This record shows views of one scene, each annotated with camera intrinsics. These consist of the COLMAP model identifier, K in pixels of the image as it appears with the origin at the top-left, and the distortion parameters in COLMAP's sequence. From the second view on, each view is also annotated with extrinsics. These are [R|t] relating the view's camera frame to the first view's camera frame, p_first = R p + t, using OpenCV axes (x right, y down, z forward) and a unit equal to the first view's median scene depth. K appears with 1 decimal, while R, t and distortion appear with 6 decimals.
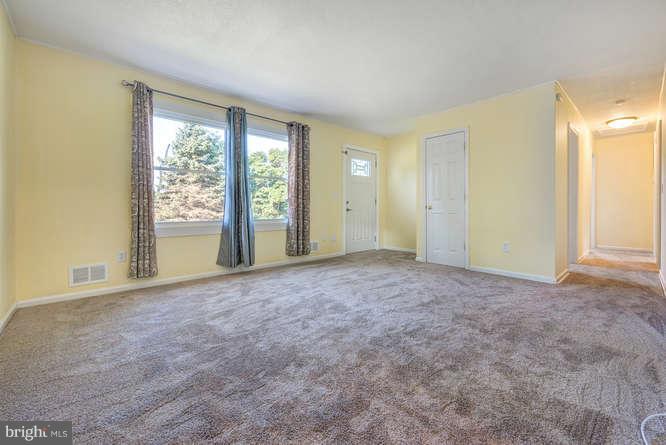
lens RADIAL K [[271.9, 0, 331.6], [0, 271.9, 212.1], [0, 0, 1]] dist [0.004483, -0.000539]
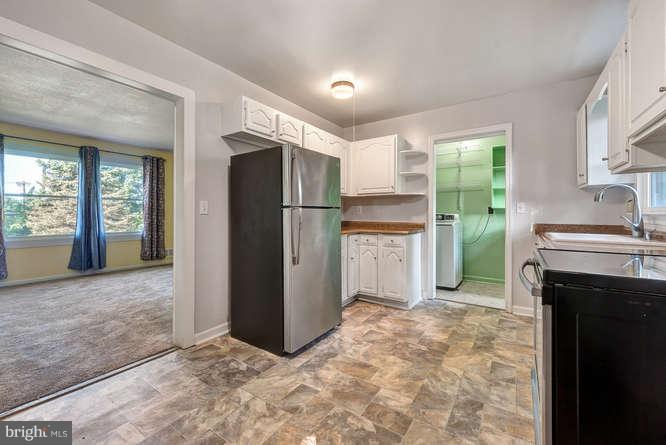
lens RADIAL K [[271.9, 0, 331.5], [0, 271.9, 216.9], [0, 0, 1]] dist [0.004483, -0.000539]
pose [[0.971106, 0.000807, 0.238648, 0.394883], [0.000603, 0.999983, -0.005835, -0.035266], [-0.238648, 0.005810, 0.971089, -0.452303]]
